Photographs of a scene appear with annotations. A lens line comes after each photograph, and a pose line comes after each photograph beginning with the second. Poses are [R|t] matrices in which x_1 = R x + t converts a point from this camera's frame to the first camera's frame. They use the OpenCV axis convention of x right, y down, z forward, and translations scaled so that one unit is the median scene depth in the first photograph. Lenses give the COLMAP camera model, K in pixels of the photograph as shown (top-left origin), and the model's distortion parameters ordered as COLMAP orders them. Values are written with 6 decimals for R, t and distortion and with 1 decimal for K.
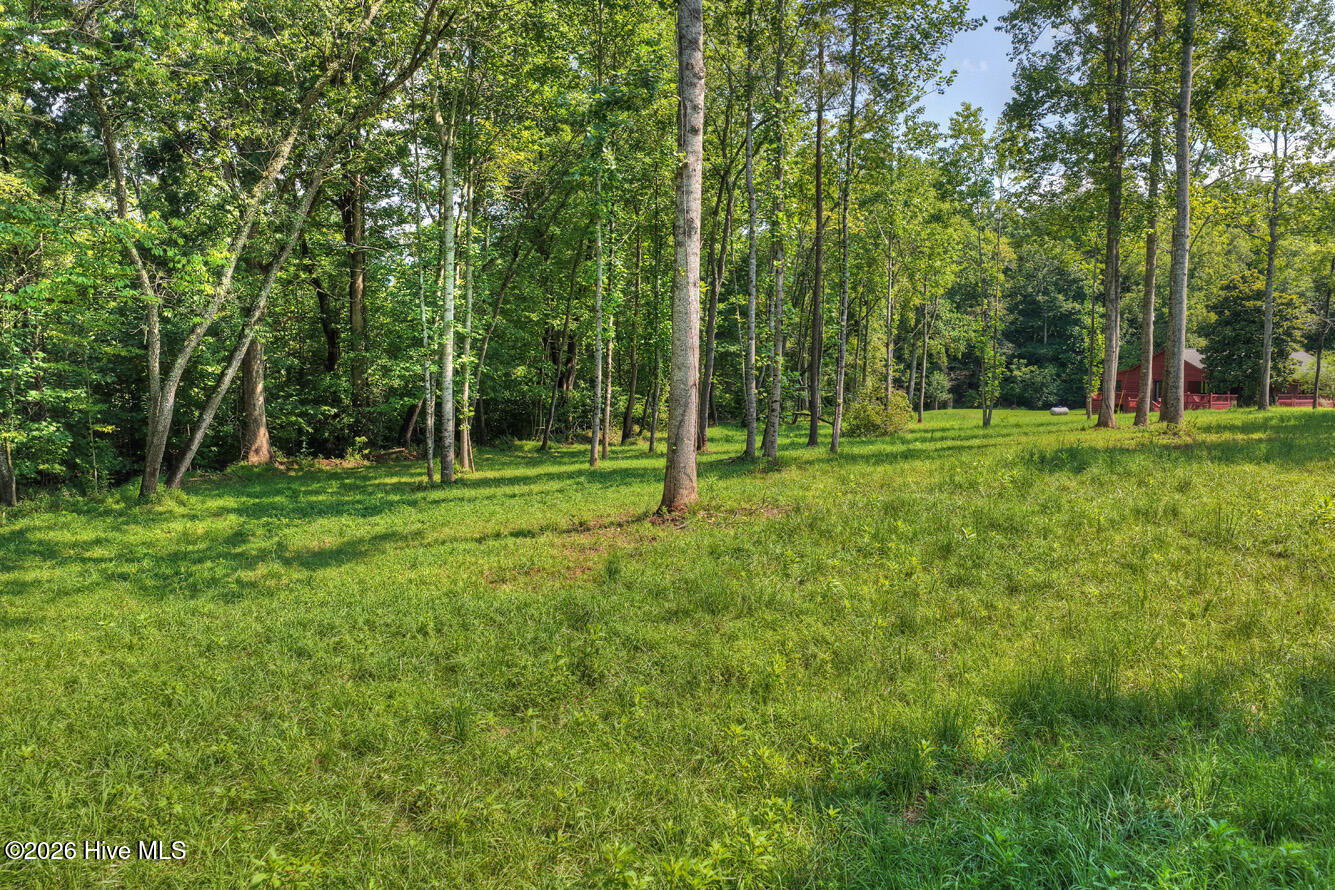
lens RADIAL K [[1111.4, 0, 668.4], [0, 1111.4, 445.0], [0, 0, 1]] dist [0.006366, -0.002757]
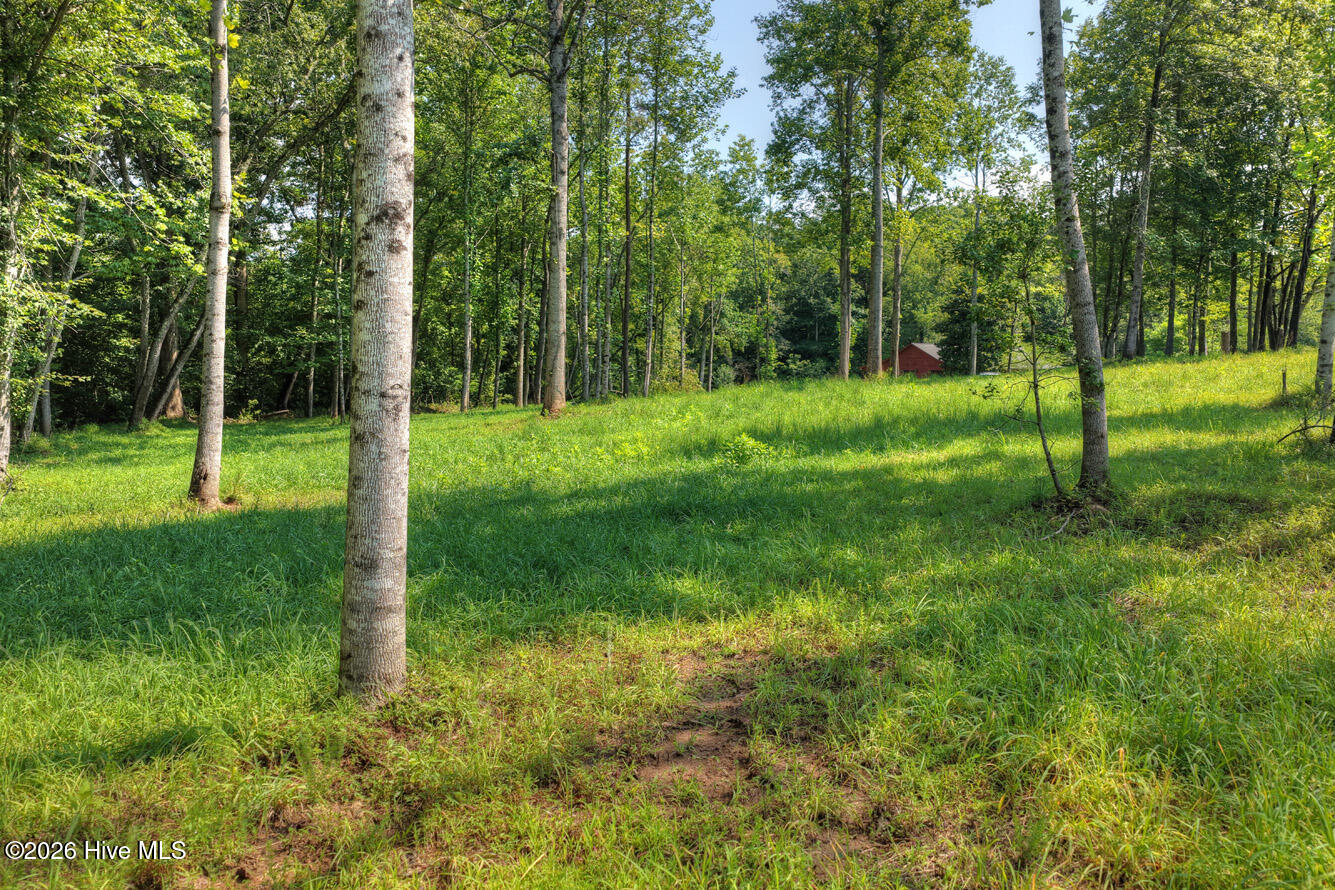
lens RADIAL K [[1111.4, 0, 667.0], [0, 1111.4, 443.9], [0, 0, 1]] dist [0.006366, -0.002757]
pose [[0.983278, -0.011526, 0.181743, -0.040277], [0.012490, 0.999913, -0.004158, 0.037035], [-0.181680, 0.006359, 0.983337, -0.191777]]
